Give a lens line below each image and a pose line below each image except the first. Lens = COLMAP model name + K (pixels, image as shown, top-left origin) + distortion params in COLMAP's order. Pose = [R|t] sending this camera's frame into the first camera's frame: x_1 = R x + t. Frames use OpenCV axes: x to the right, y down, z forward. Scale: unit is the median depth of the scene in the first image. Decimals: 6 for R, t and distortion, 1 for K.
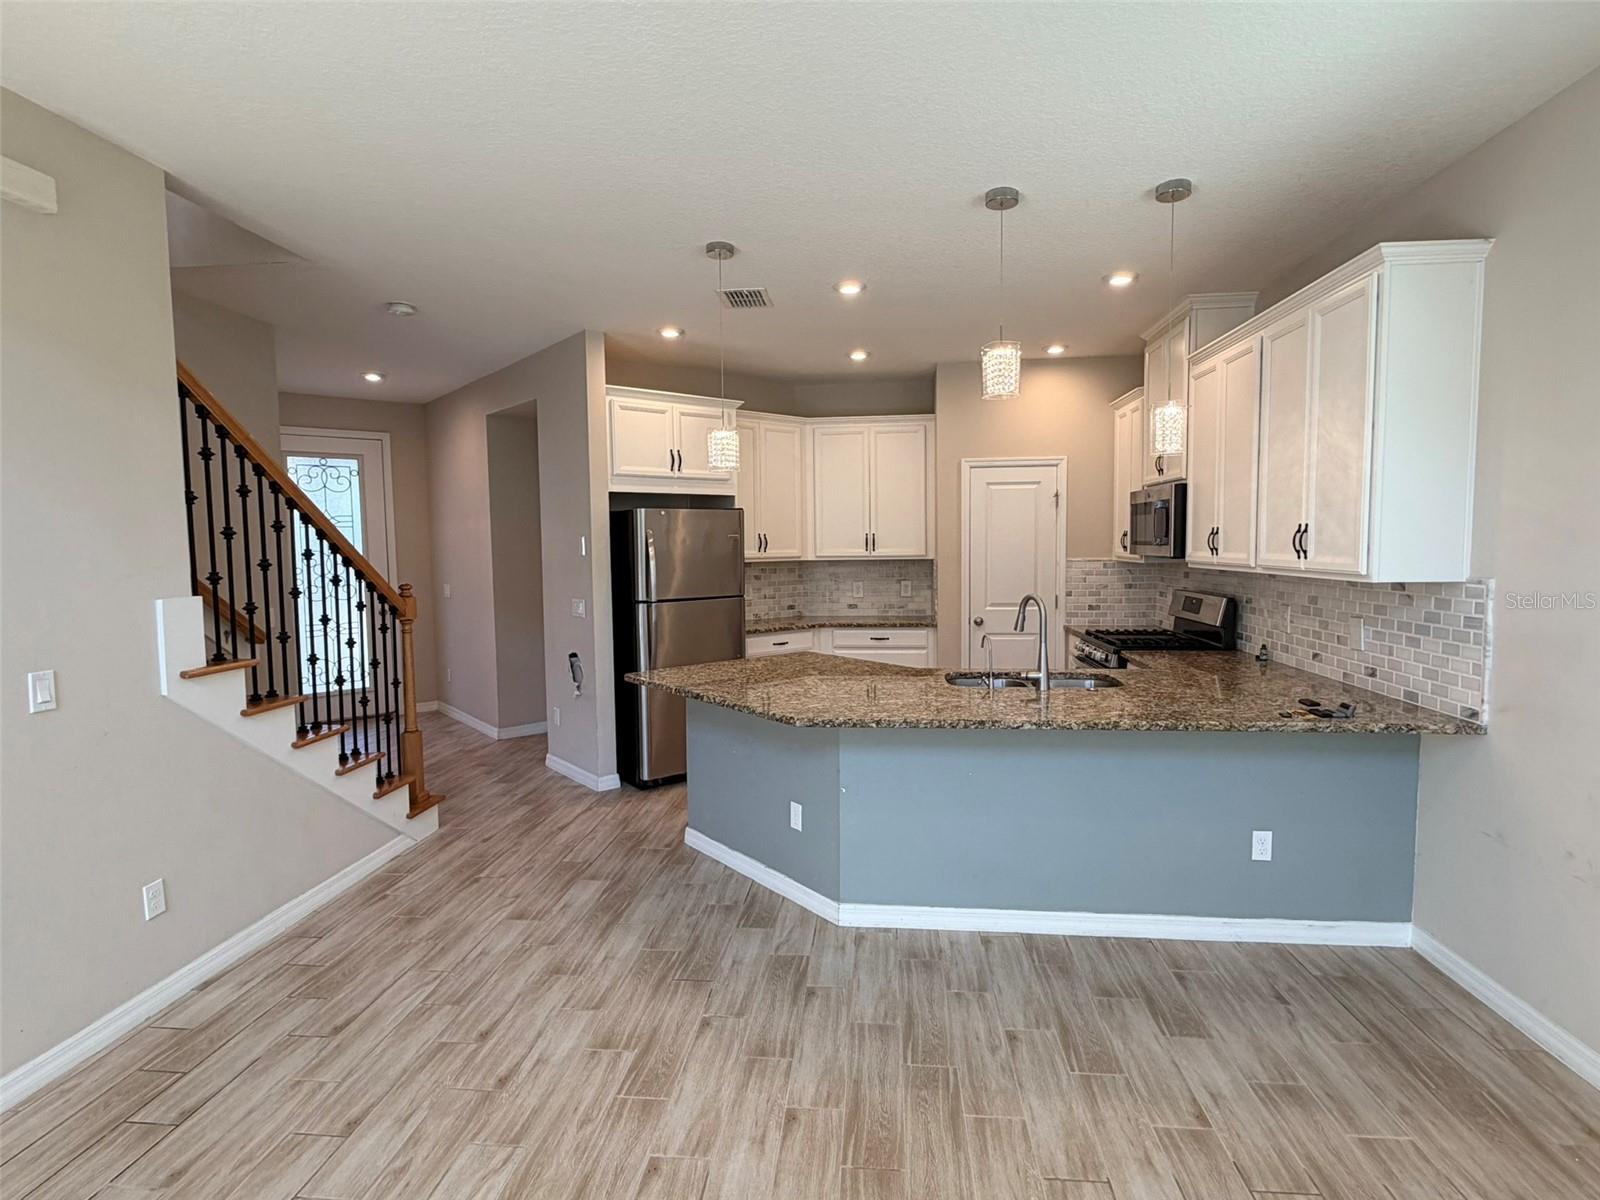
lens RADIAL K [[829.4, 0, 808.0], [0, 829.4, 598.2], [0, 0, 1]] dist [0.025996, 0.000579]
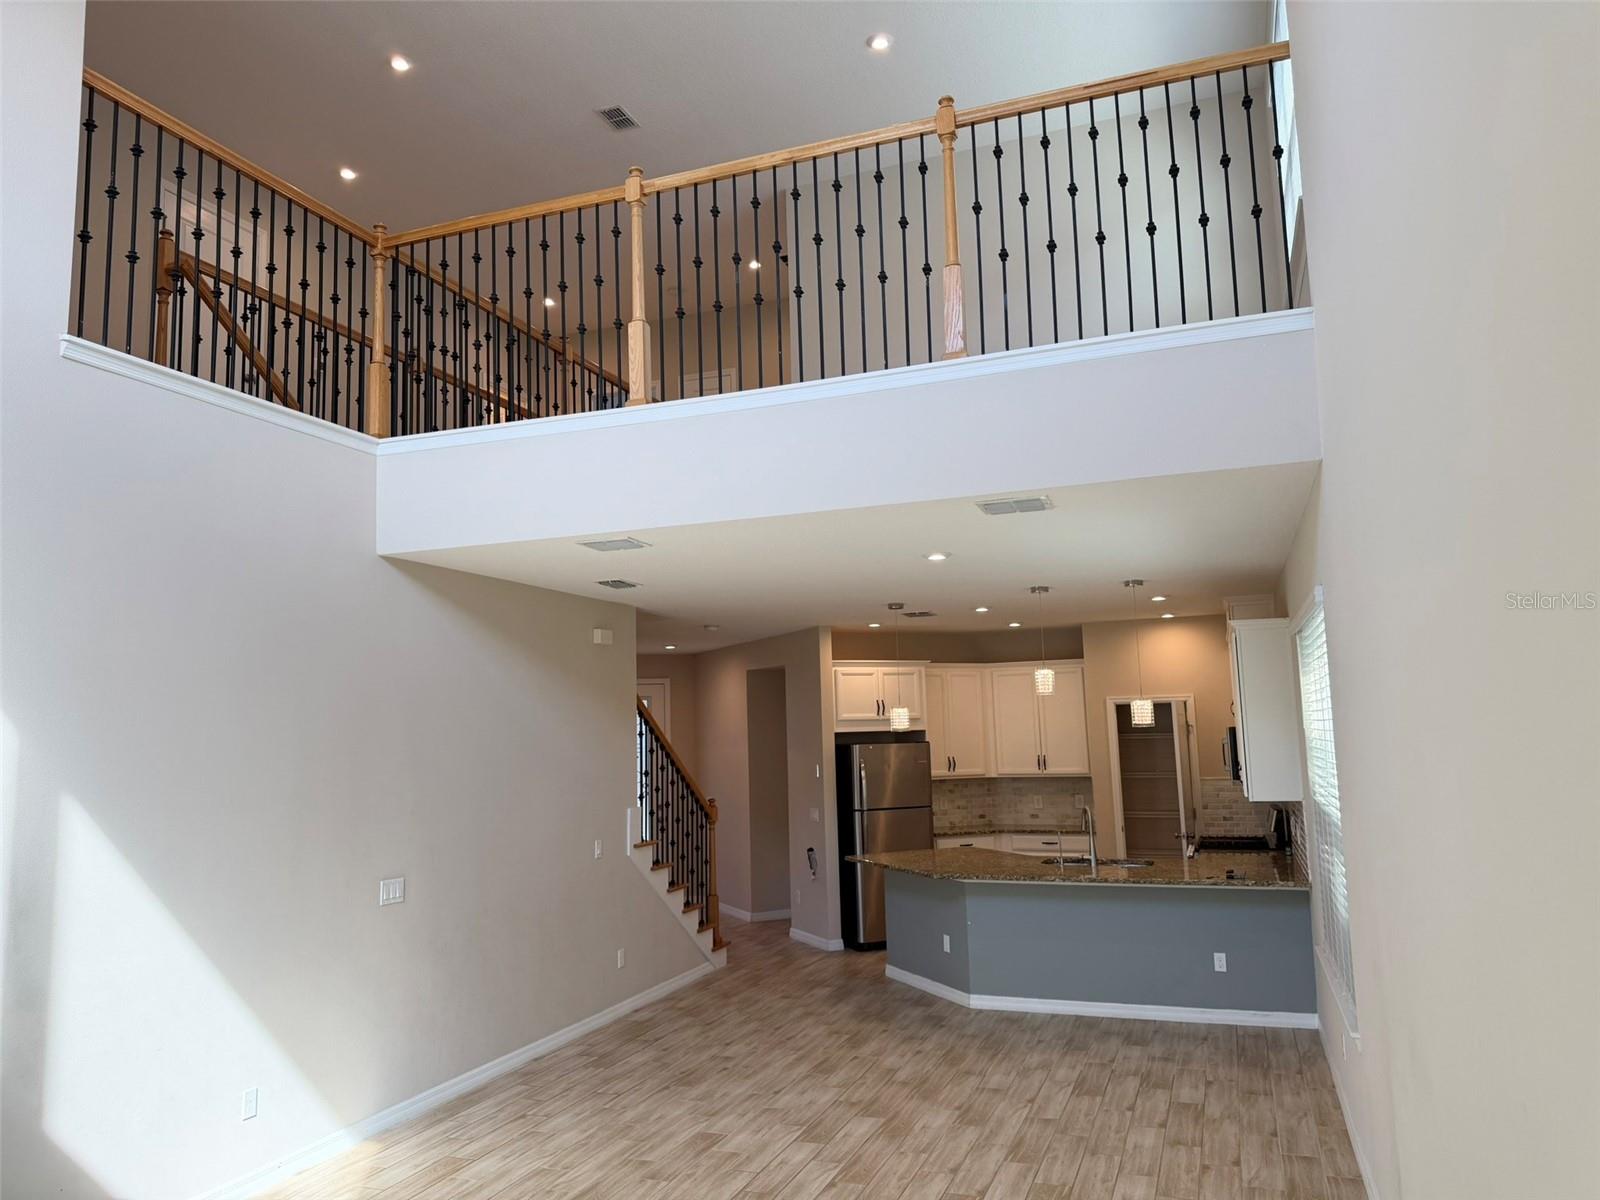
lens RADIAL K [[1128.4, 0, 799.4], [0, 1128.4, 596.3], [0, 0, 1]] dist [0.076566, -0.005534]
pose [[0.964855, -0.047902, -0.258380, 0.228200], [-0.000961, 0.982596, -0.185753, 0.004270], [0.262781, 0.179473, 0.948017, -0.953282]]
